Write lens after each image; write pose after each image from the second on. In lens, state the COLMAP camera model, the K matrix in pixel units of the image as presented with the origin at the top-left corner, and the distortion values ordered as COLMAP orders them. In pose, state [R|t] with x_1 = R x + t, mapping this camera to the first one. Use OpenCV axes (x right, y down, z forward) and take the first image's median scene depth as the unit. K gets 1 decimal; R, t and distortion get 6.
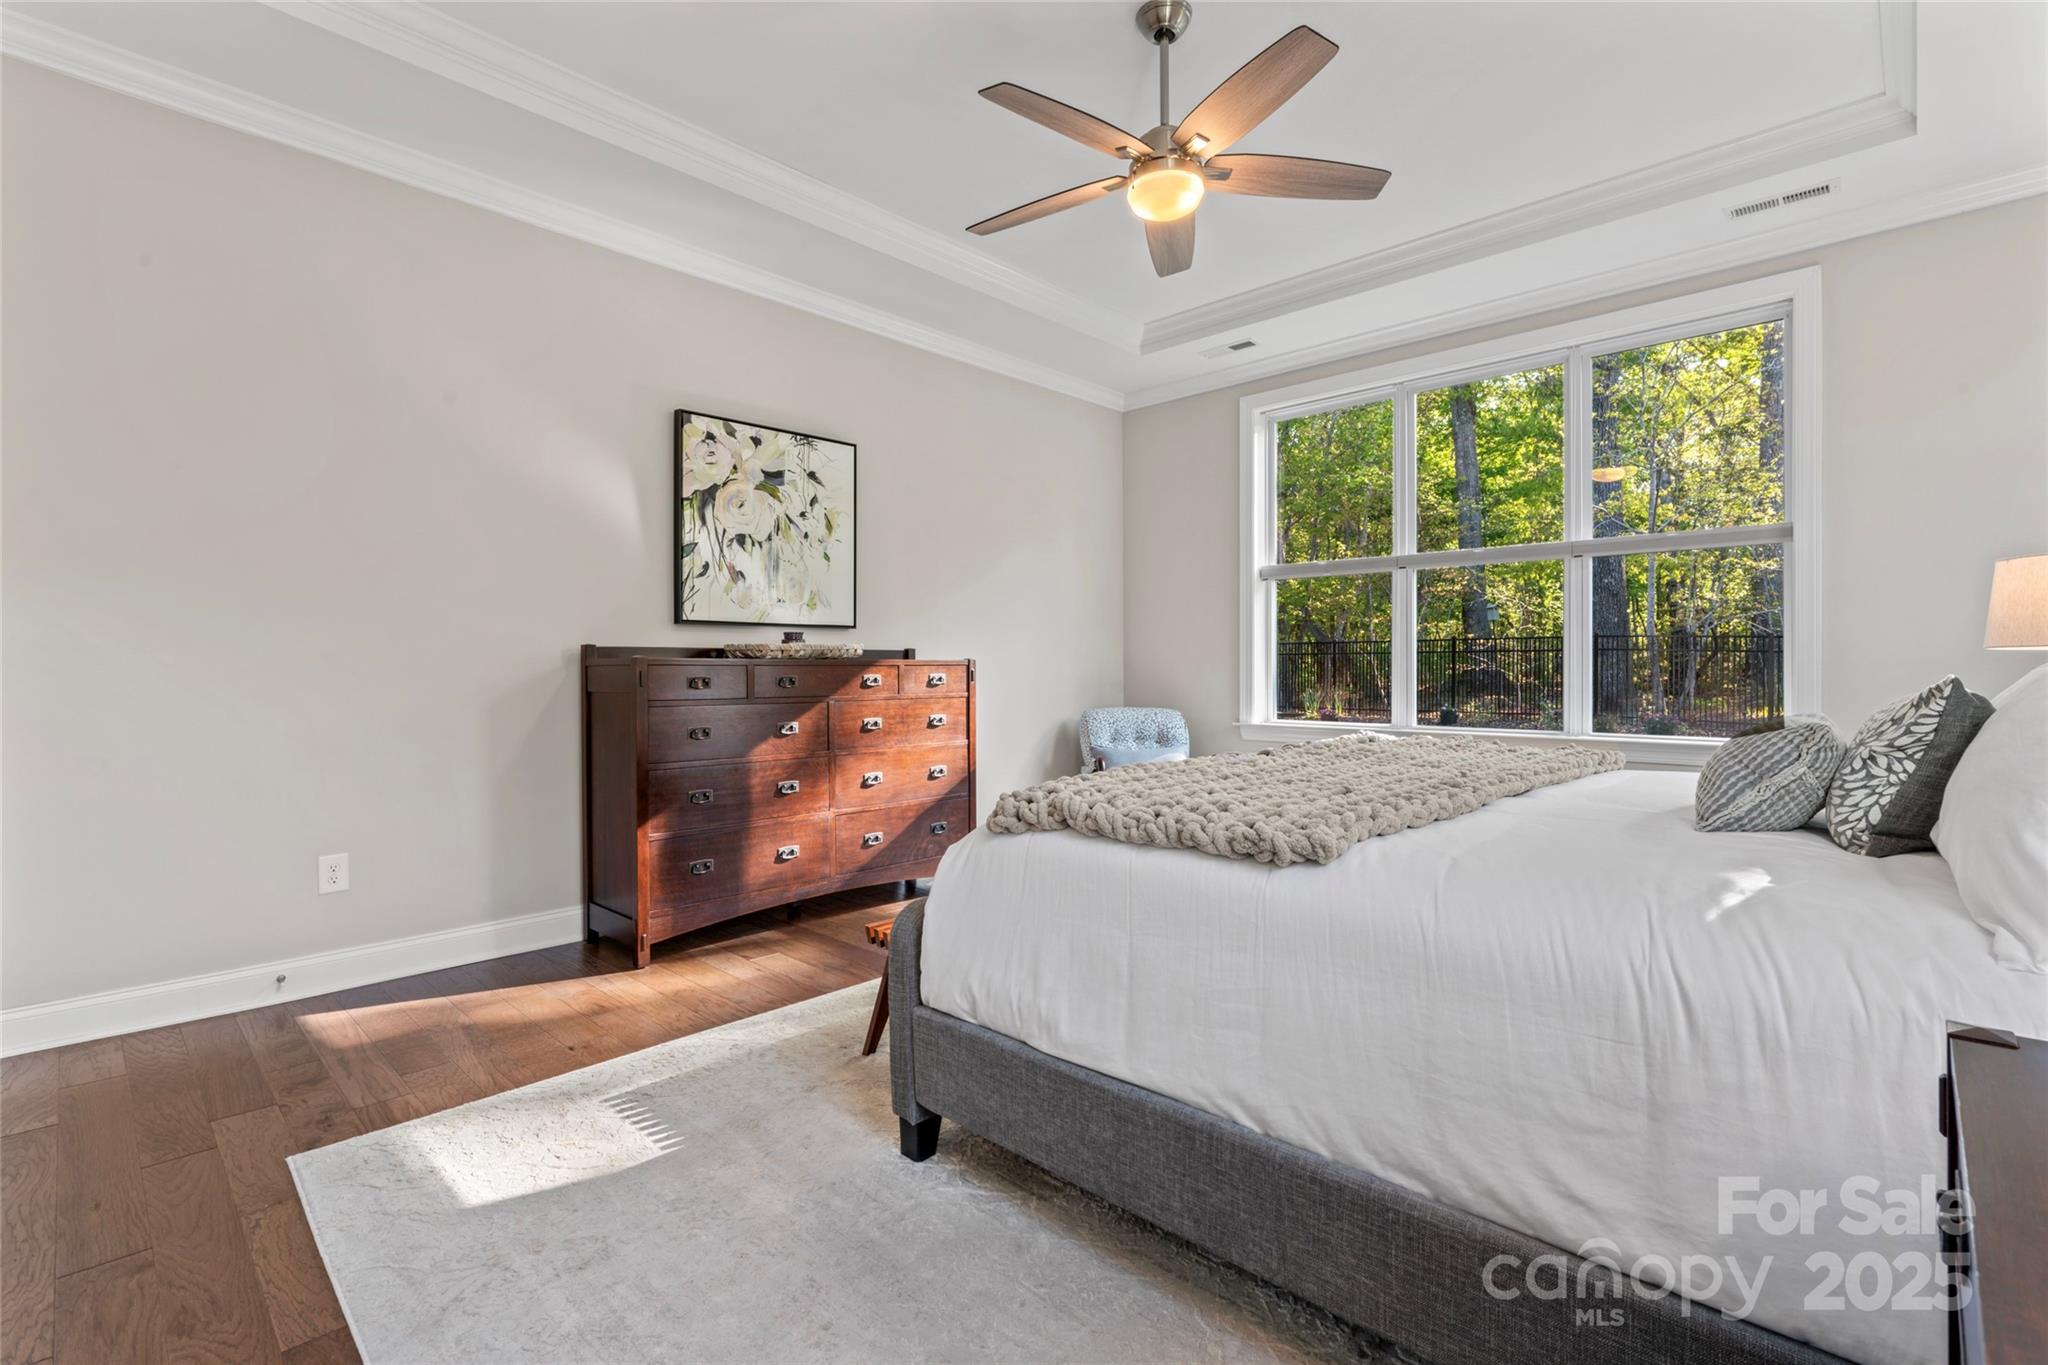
lens RADIAL K [[933.1, 0, 1023.4], [0, 933.1, 659.9], [0, 0, 1]] dist [0.000035, -0.000055]
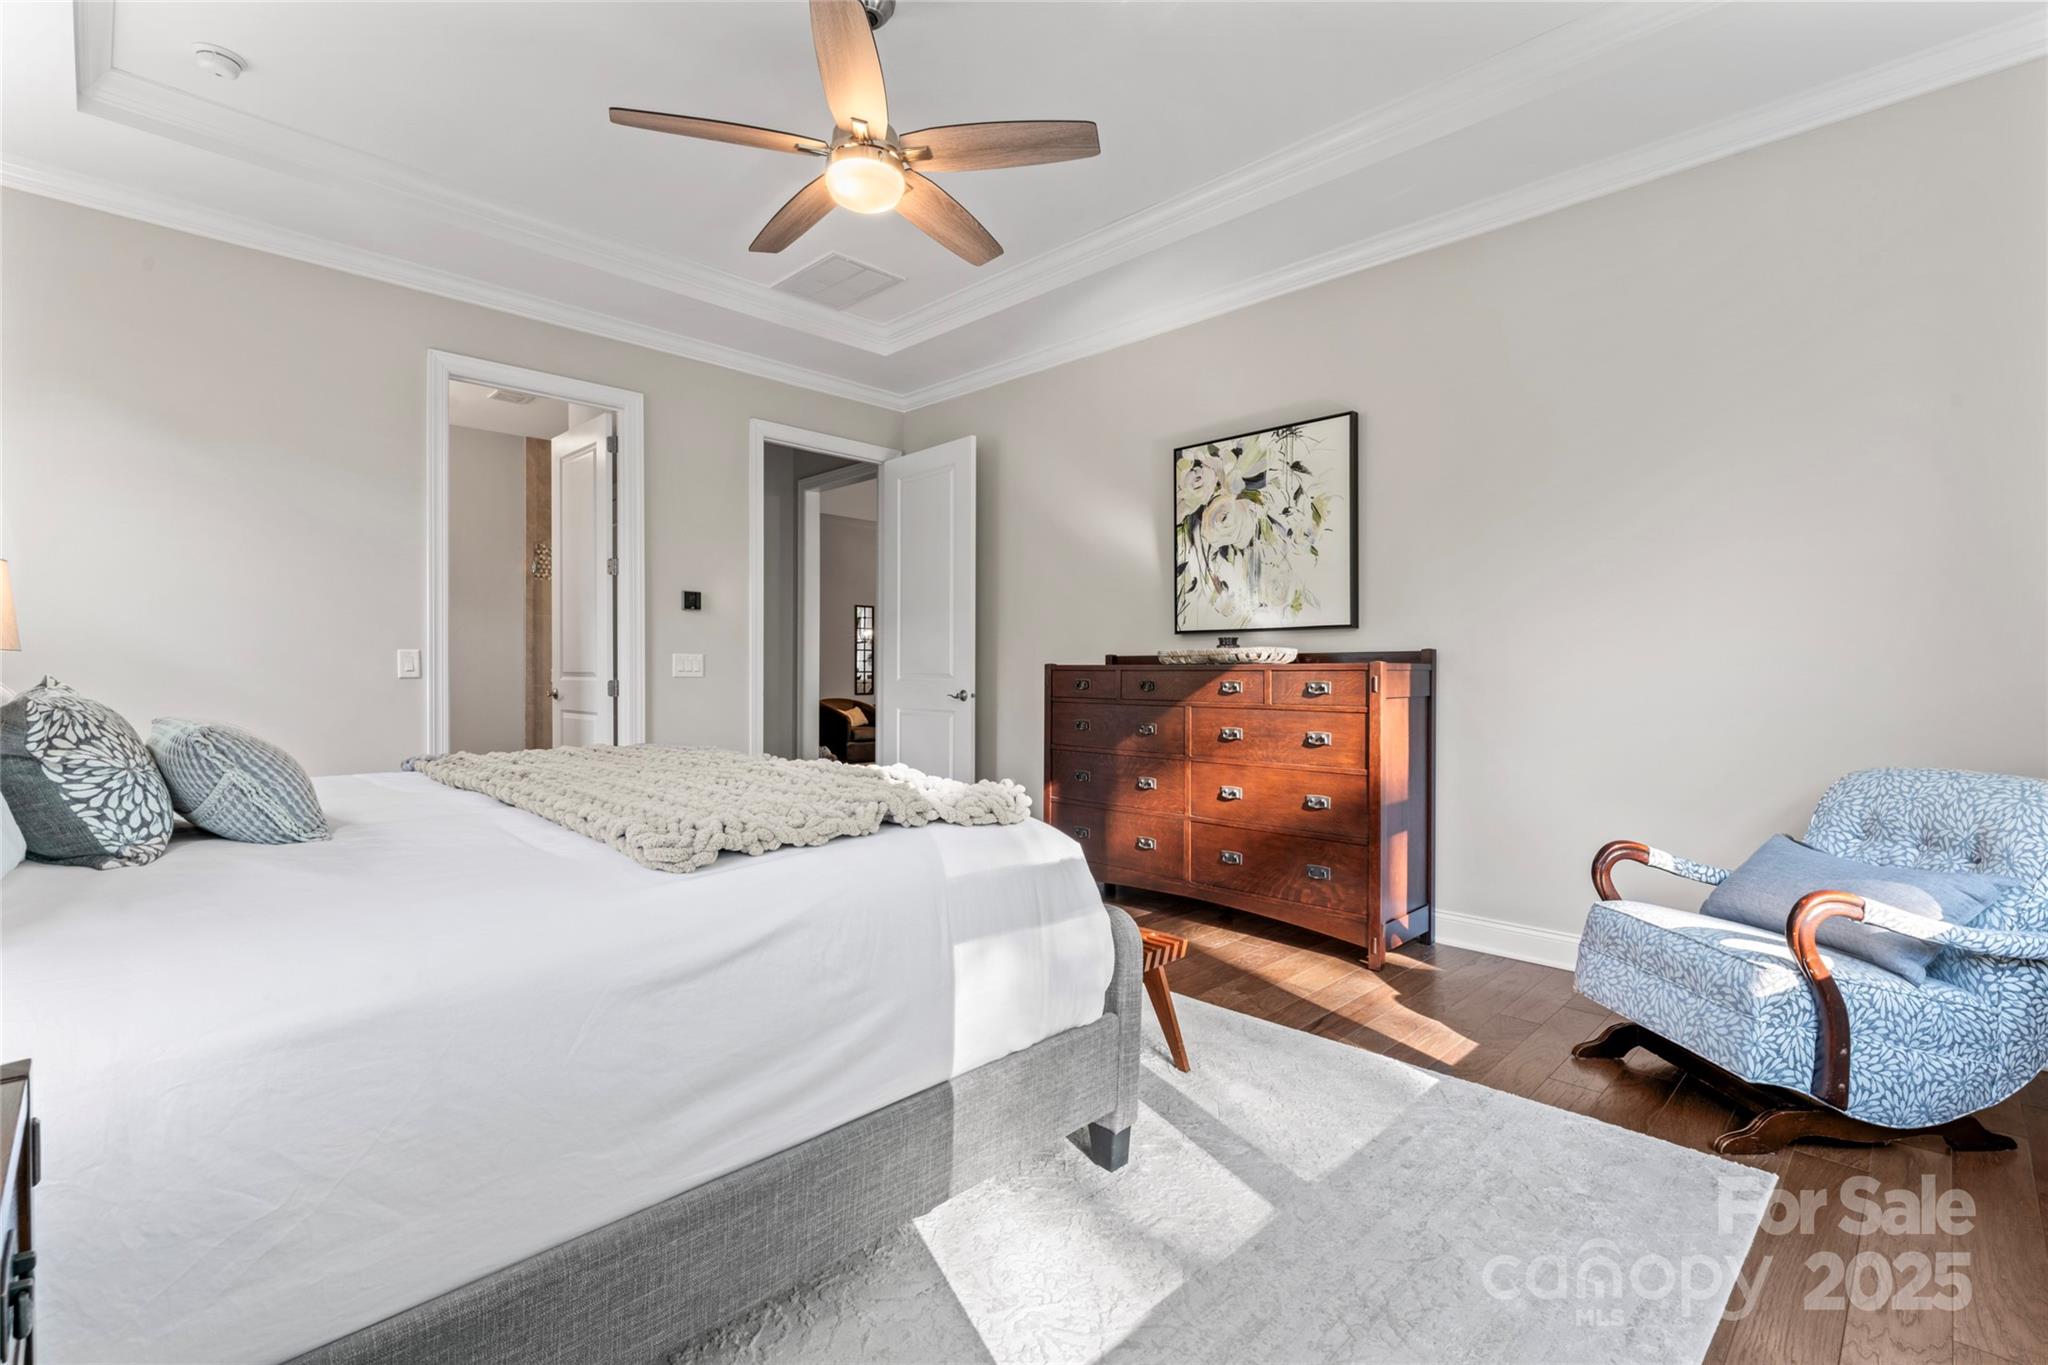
lens RADIAL K [[926.8, 0, 1011.3], [0, 926.8, 674.8], [0, 0, 1]] dist [0.001329, -0.000172]
pose [[-0.034293, 0.002723, -0.999408, 0.746368], [0.002335, 0.999994, 0.002644, 0.007053], [0.999409, -0.002243, -0.034299, 0.792868]]
